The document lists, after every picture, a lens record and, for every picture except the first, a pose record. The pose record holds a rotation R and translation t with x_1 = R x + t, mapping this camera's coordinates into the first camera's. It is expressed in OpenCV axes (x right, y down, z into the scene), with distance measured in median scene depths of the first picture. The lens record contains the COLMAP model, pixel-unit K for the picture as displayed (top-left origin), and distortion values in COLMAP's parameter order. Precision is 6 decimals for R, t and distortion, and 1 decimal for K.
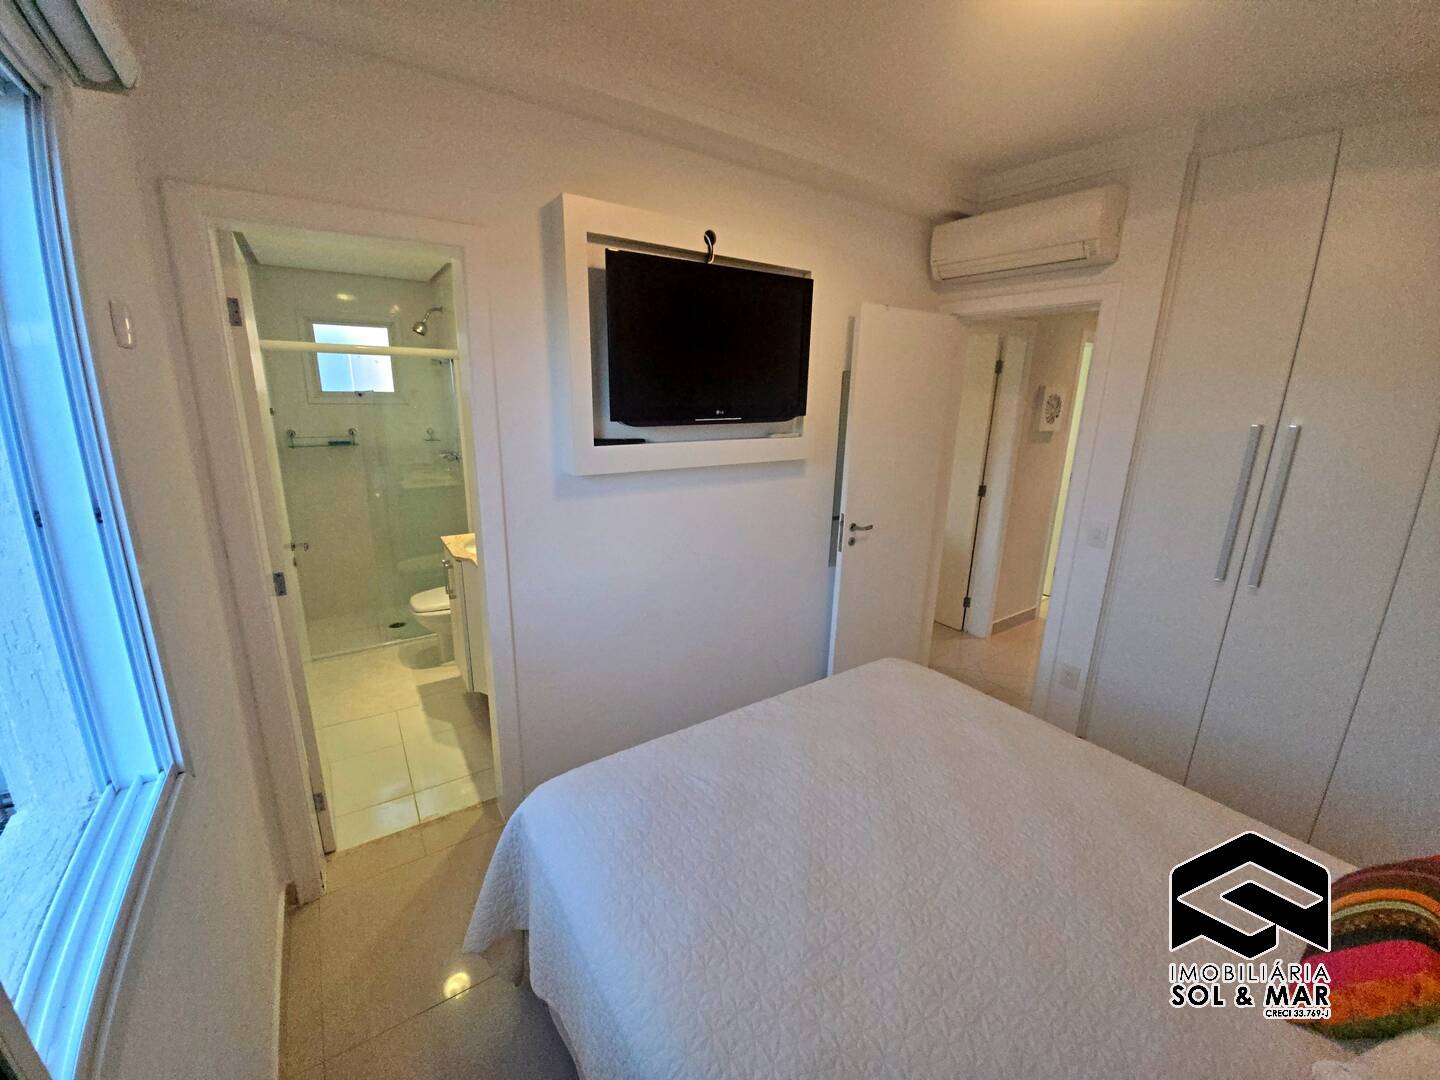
lens RADIAL K [[570.7, 0, 720.1], [0, 570.7, 532.0], [0, 0, 1]] dist [-0.004043, -0.008709]
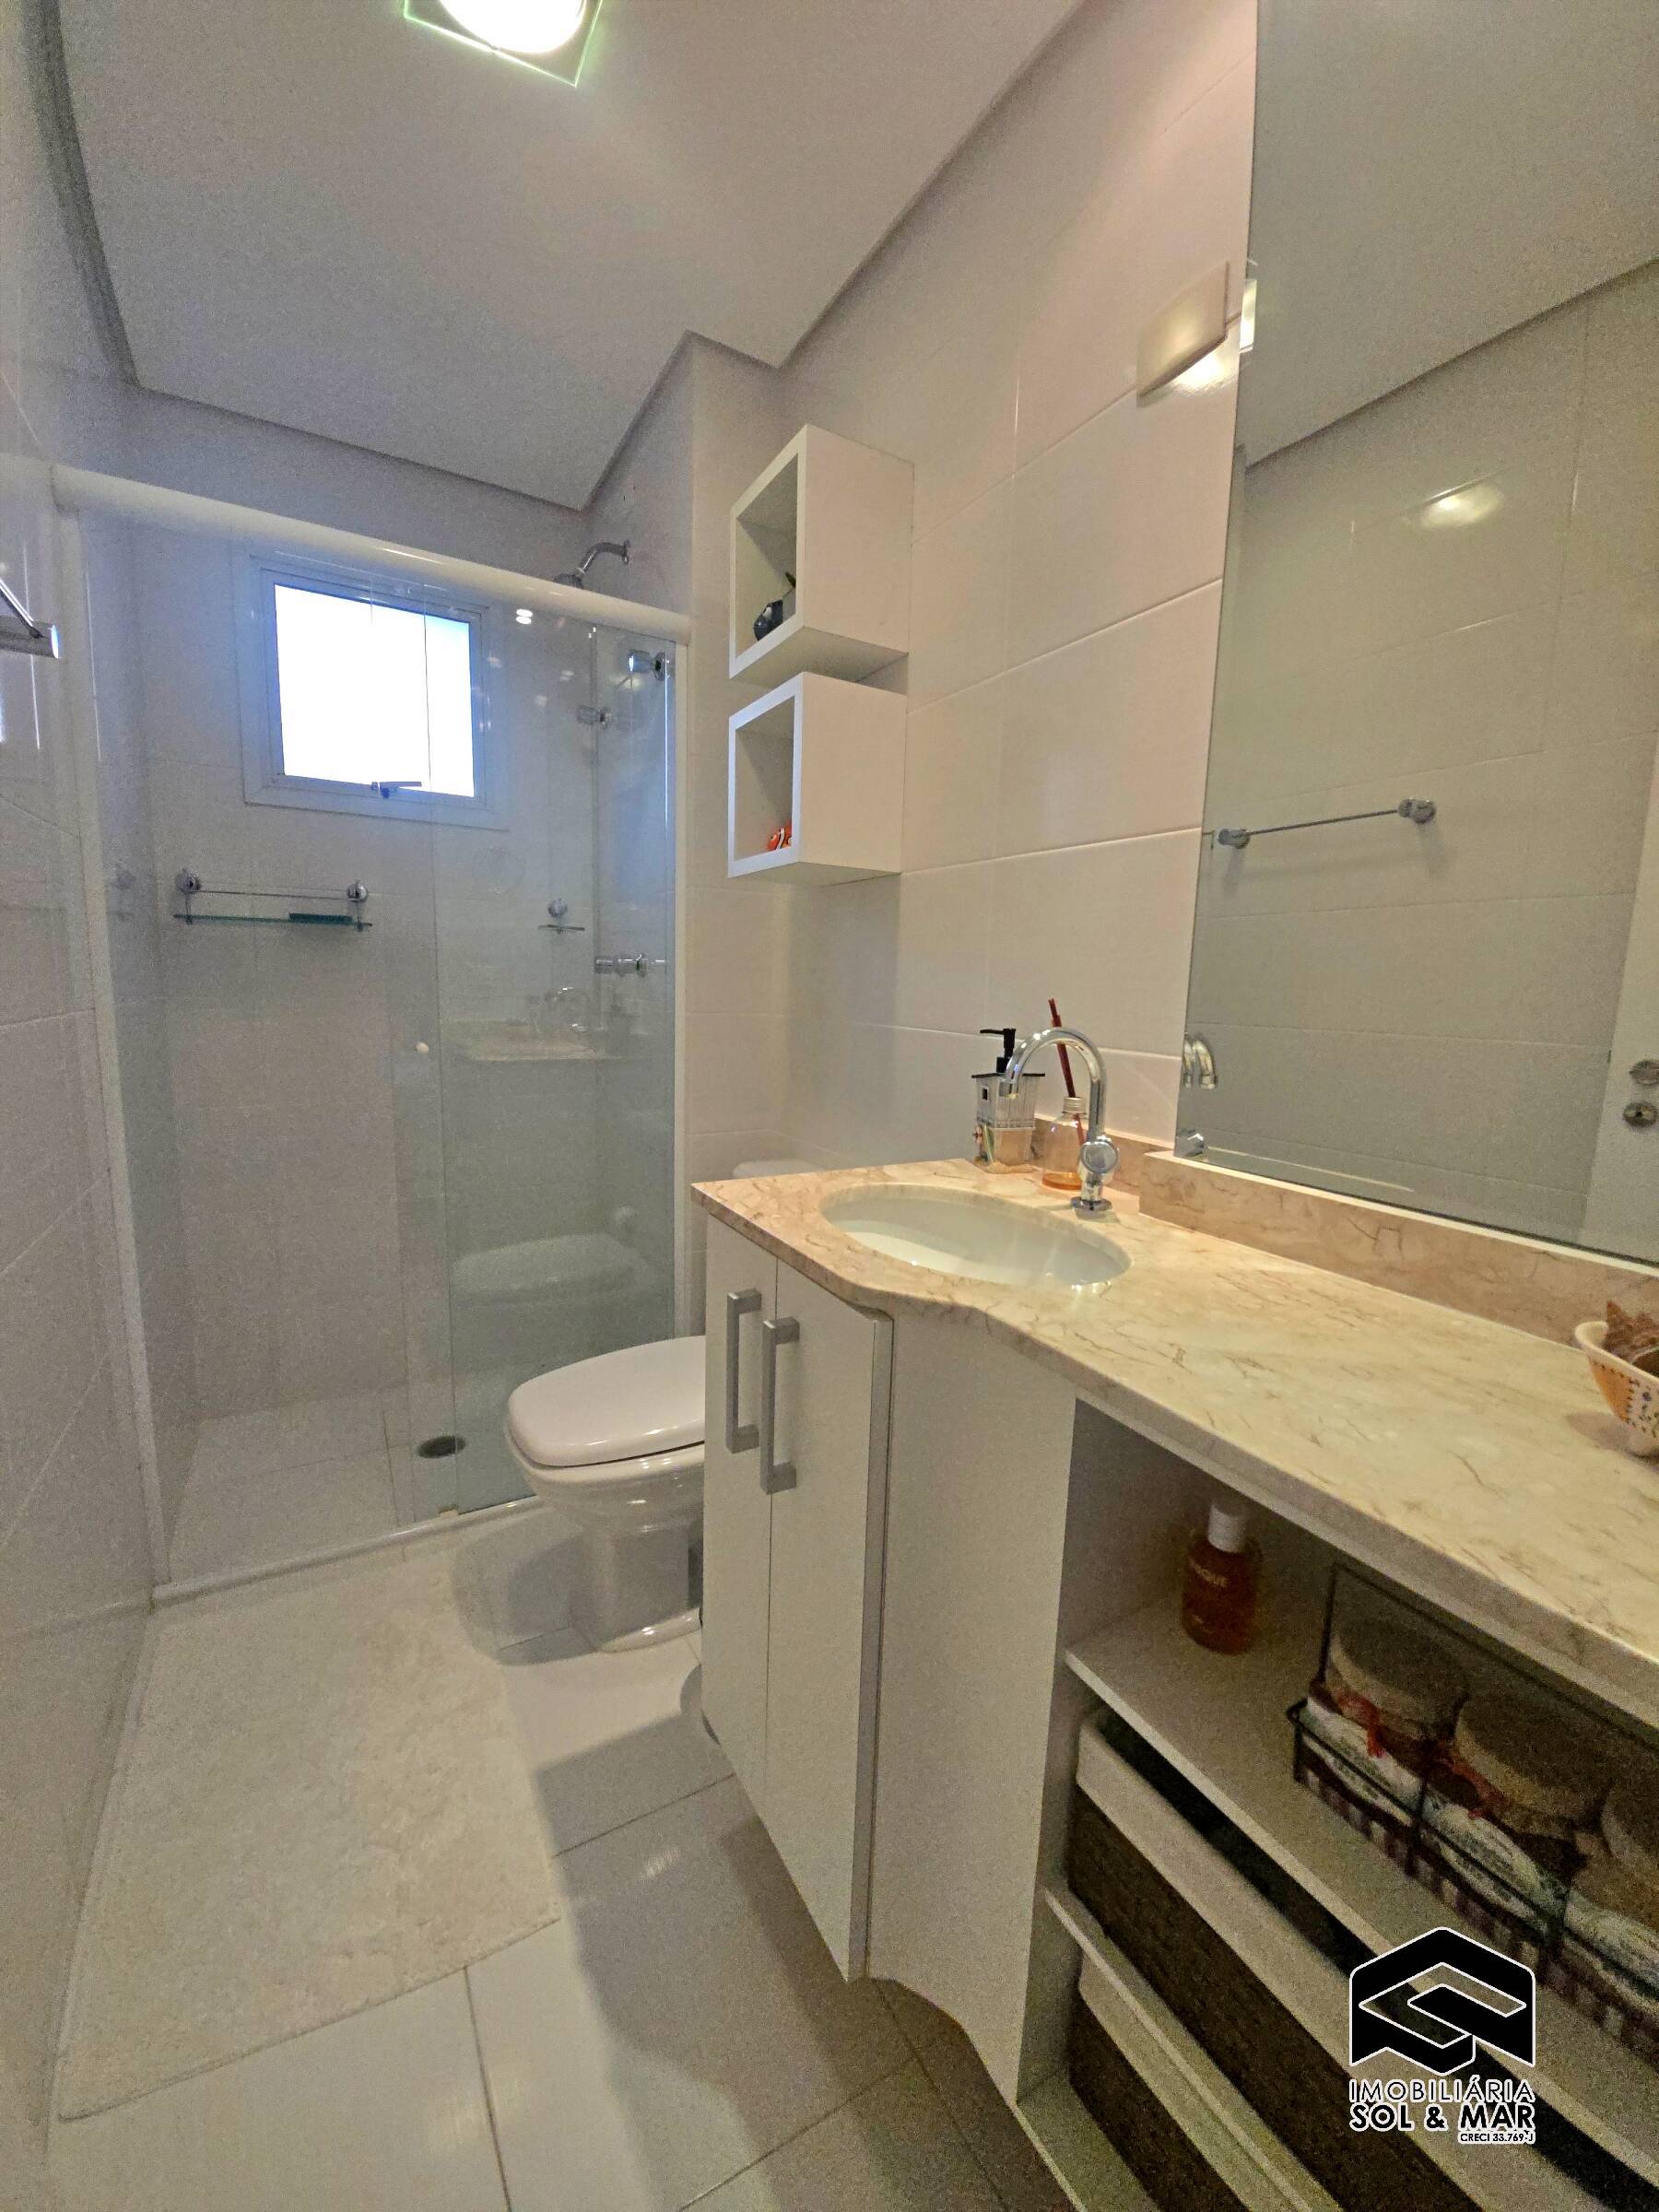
lens RADIAL K [[876.6, 0, 837.1], [0, 876.6, 1110.7], [0, 0, 1]] dist [-0.004043, -0.008709]
pose [[0.997981, 0.013734, -0.062017, -0.316798], [-0.020314, 0.994078, -0.106751, 0.016879], [0.060184, 0.107795, 0.992350, 0.499260]]
